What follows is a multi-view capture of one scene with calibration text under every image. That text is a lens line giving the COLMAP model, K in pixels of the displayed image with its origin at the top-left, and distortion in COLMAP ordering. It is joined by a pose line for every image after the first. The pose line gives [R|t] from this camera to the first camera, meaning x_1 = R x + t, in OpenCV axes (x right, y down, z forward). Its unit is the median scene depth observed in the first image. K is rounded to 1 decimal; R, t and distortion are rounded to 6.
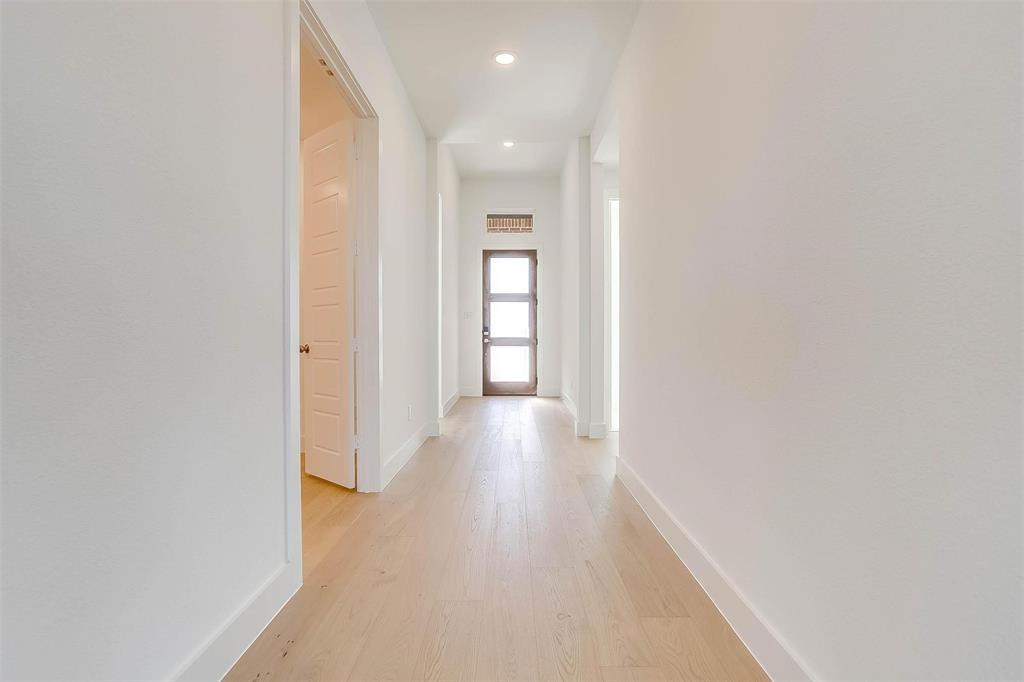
lens RADIAL K [[497.7, 0, 511.9], [0, 497.7, 340.6], [0, 0, 1]] dist [-0.005787, 0.000185]
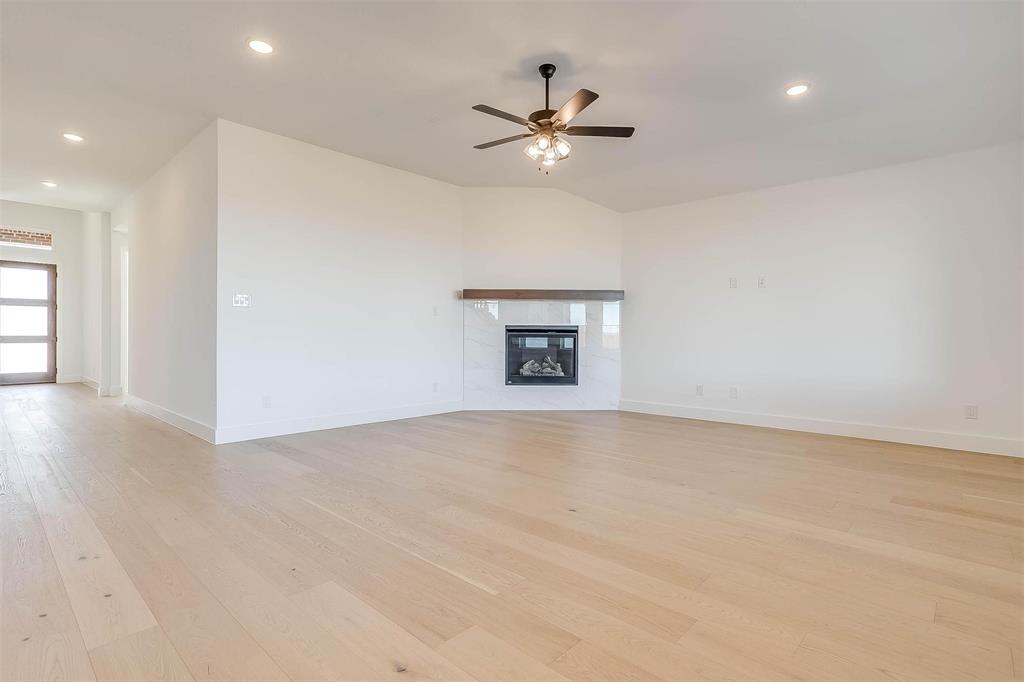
lens RADIAL K [[497.7, 0, 514.7], [0, 497.7, 342.5], [0, 0, 1]] dist [-0.005787, 0.000185]
pose [[0.669174, -0.001301, 0.743105, -0.104290], [-0.001102, 0.999996, 0.002743, 0.005878], [-0.743105, -0.002654, 0.669169, -0.684558]]
